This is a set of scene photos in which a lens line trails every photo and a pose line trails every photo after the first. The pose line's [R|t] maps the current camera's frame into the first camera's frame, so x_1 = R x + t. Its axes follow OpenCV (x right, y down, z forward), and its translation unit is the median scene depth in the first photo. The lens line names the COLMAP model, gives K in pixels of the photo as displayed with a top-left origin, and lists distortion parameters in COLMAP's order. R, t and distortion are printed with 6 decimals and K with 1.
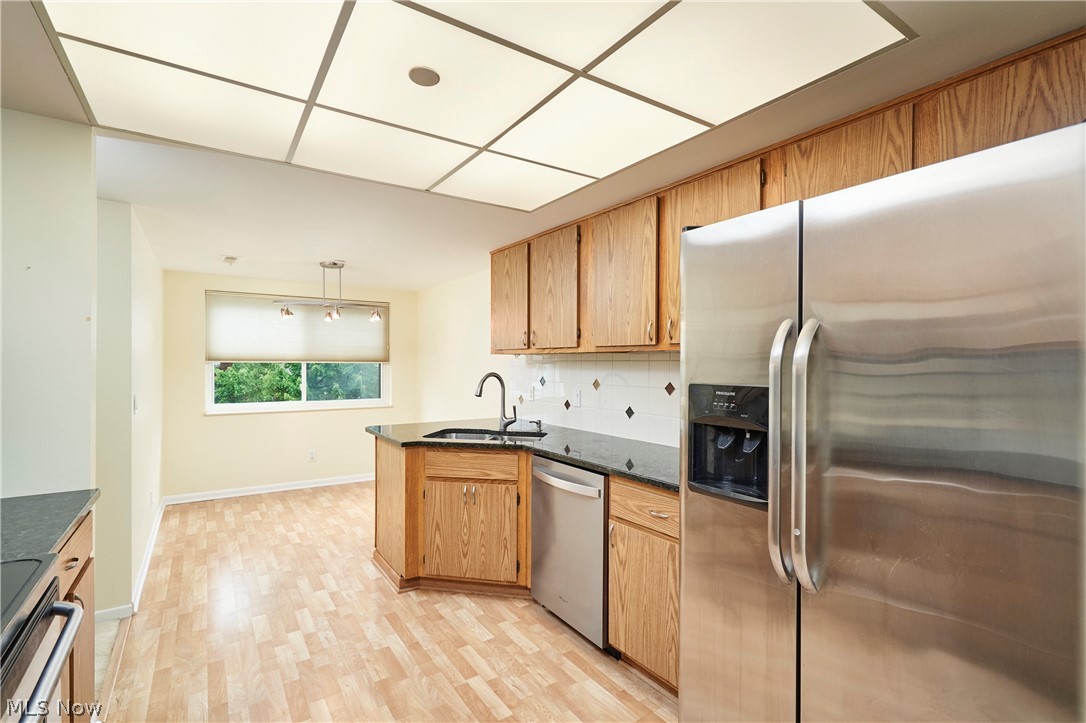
lens RADIAL K [[501.4, 0, 544.5], [0, 501.4, 363.9], [0, 0, 1]] dist [-0.005615, -0.000177]
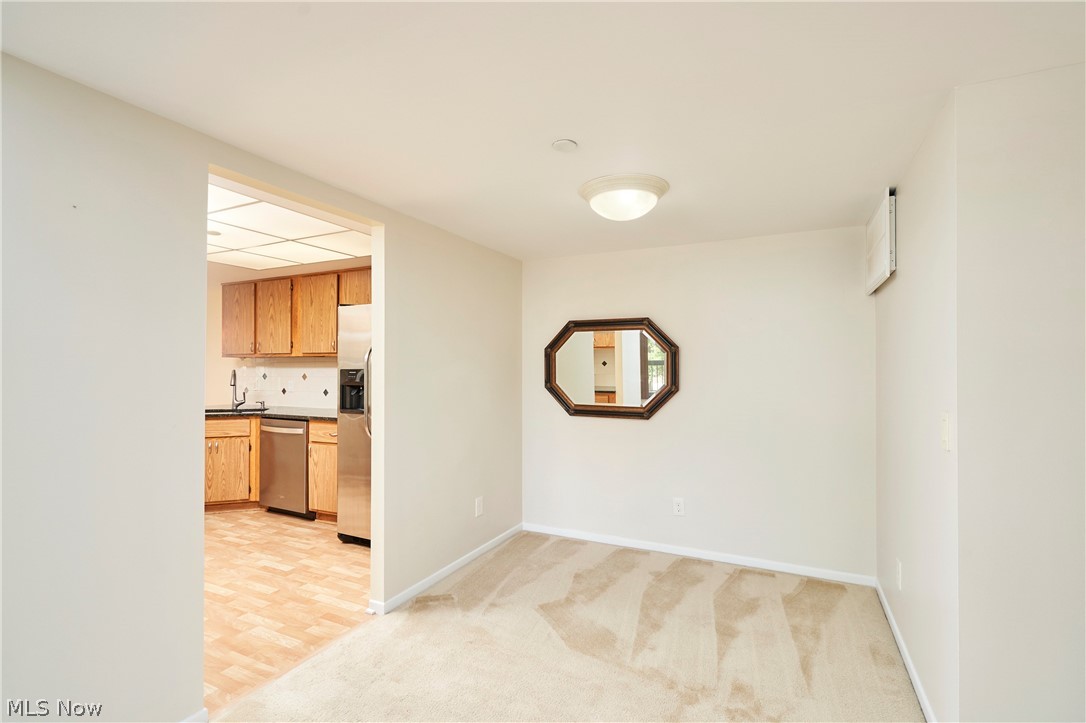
lens RADIAL K [[501.4, 0, 544.5], [0, 501.4, 363.9], [0, 0, 1]] dist [-0.005615, -0.000177]
pose [[0.864647, 0.000687, 0.502380, -0.041715], [0.004993, 0.999938, -0.009962, 0.022743], [-0.502355, 0.011122, 0.864590, -0.870384]]
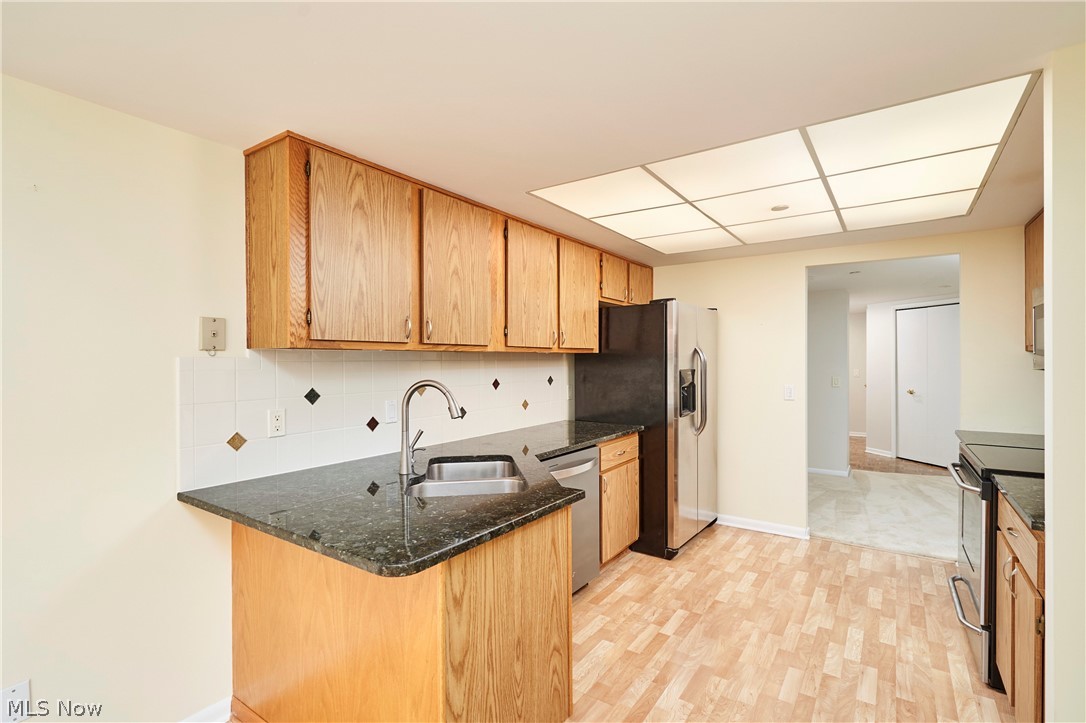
lens RADIAL K [[515.0, 0, 541.6], [0, 515.0, 362.6], [0, 0, 1]] dist [0.000510, 0.000368]
pose [[-0.364020, -0.006695, 0.931367, -0.884381], [0.008101, 0.999914, 0.010354, -0.011341], [-0.931356, 0.011314, -0.363934, 1.306167]]
